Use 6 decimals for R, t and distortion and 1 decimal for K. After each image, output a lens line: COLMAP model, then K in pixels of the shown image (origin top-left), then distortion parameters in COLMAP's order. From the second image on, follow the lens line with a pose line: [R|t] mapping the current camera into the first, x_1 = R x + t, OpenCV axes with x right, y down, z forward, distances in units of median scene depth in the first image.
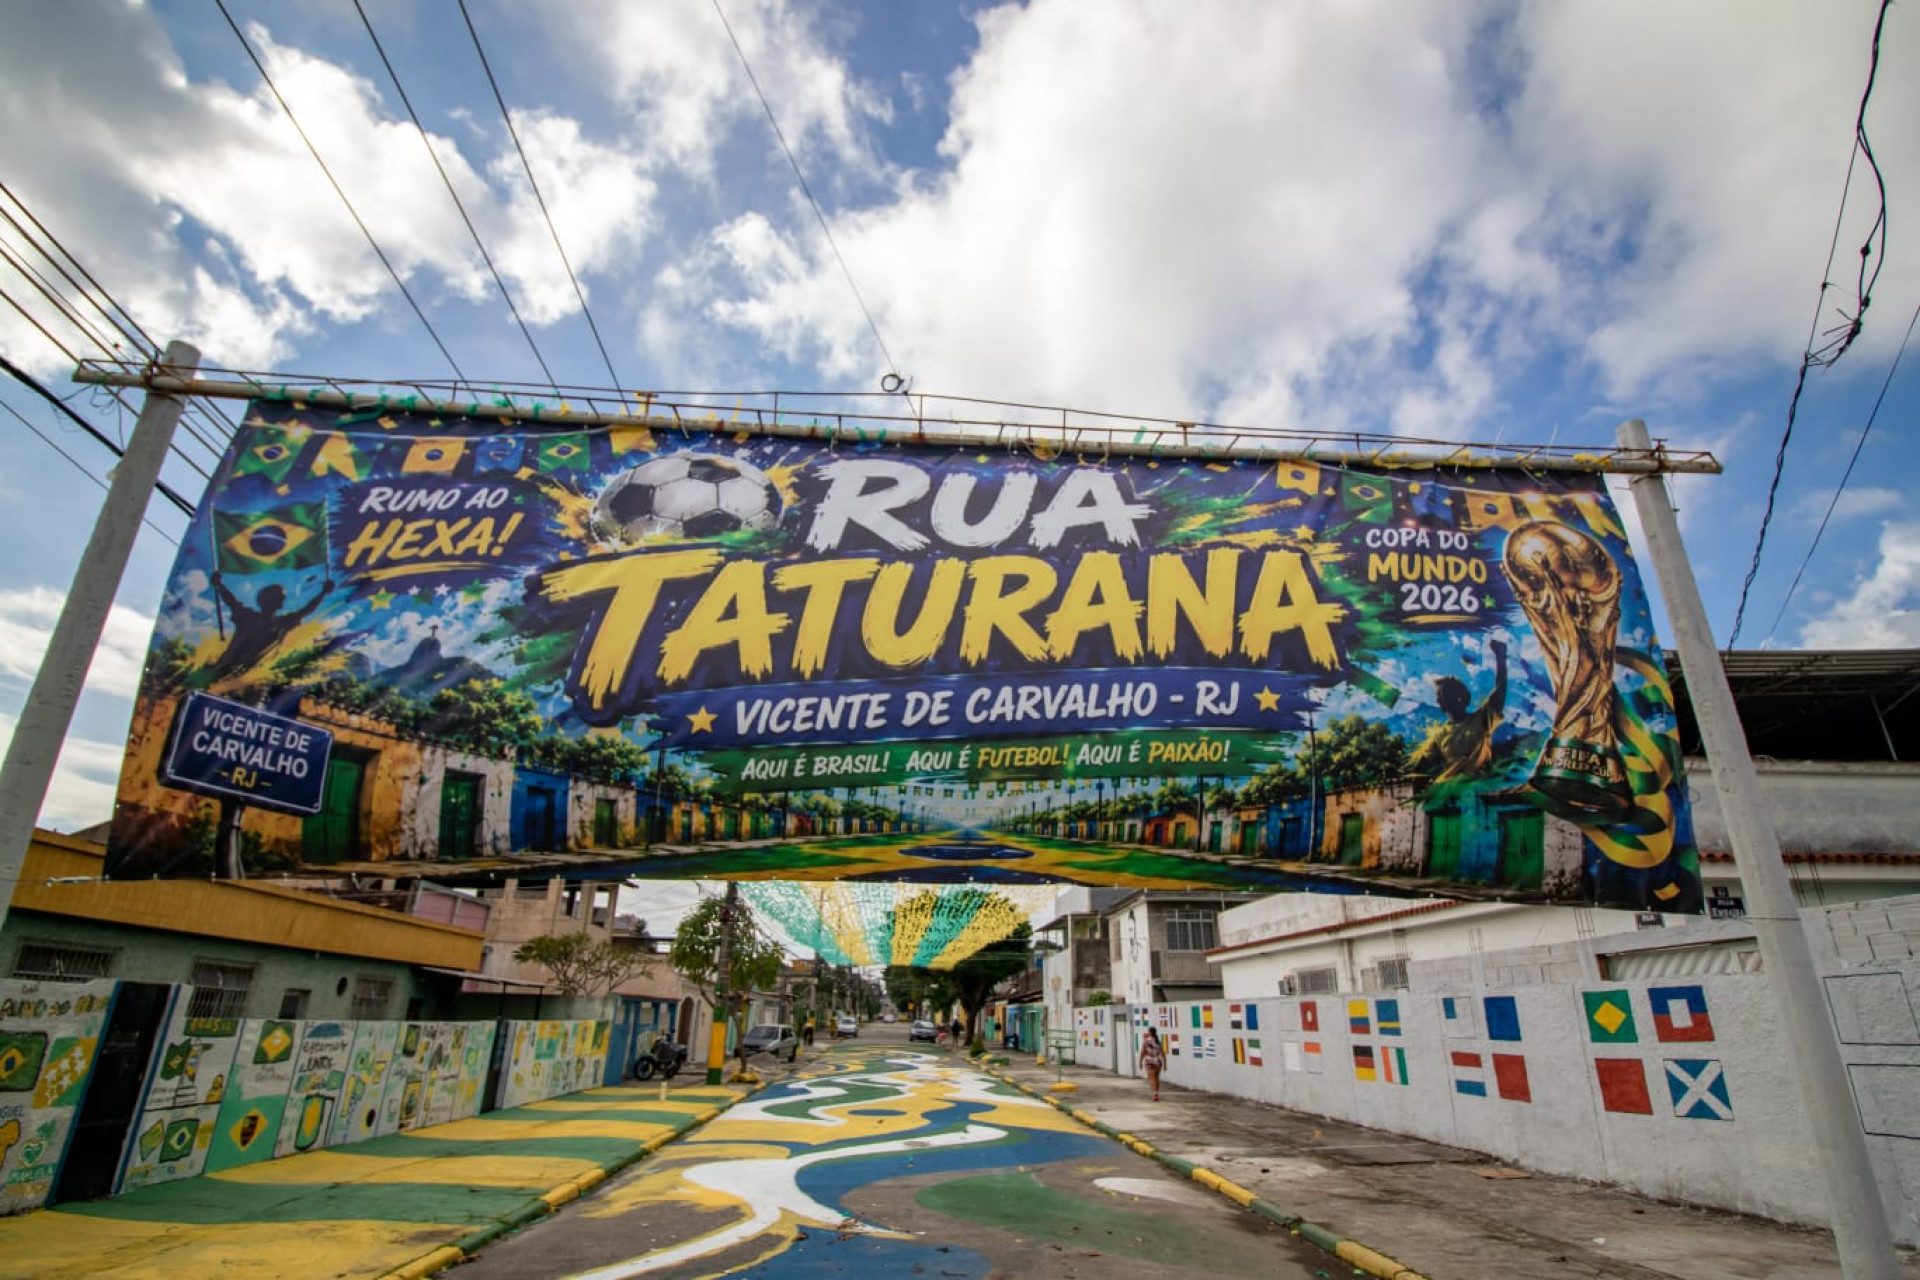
lens RADIAL K [[955.5, 0, 961.3], [0, 955.5, 625.0], [0, 0, 1]] dist [-0.004822, -0.009220]
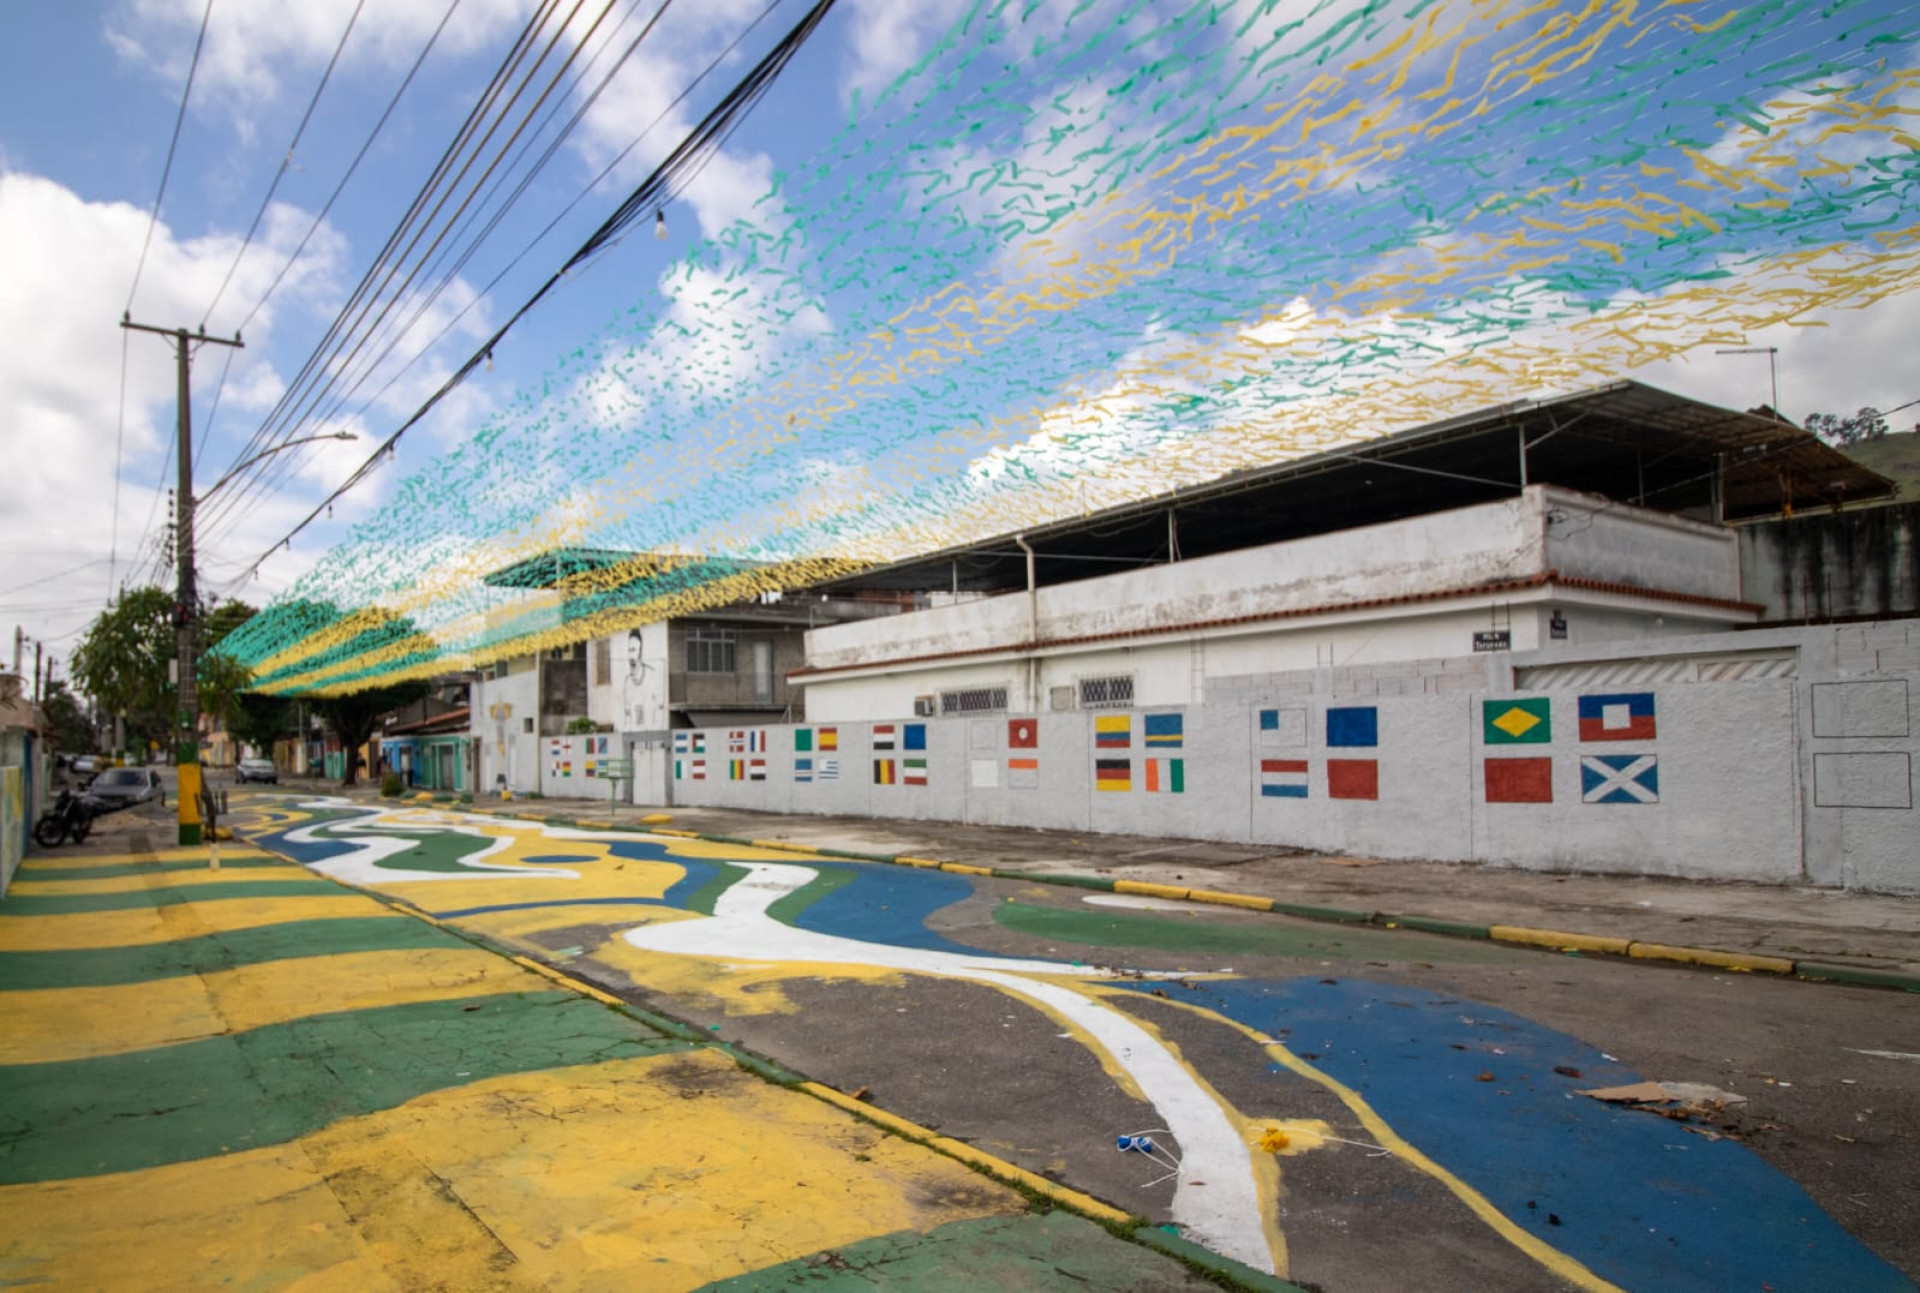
lens RADIAL K [[1104.3, 0, 806.0], [0, 1104.3, 743.1], [0, 0, 1]] dist [-0.005941, -0.000427]
pose [[0.868636, -0.024350, 0.494853, -0.397207], [-0.163266, 0.928936, 0.332297, 0.095795], [-0.467778, -0.369438, 0.802932, 0.230666]]
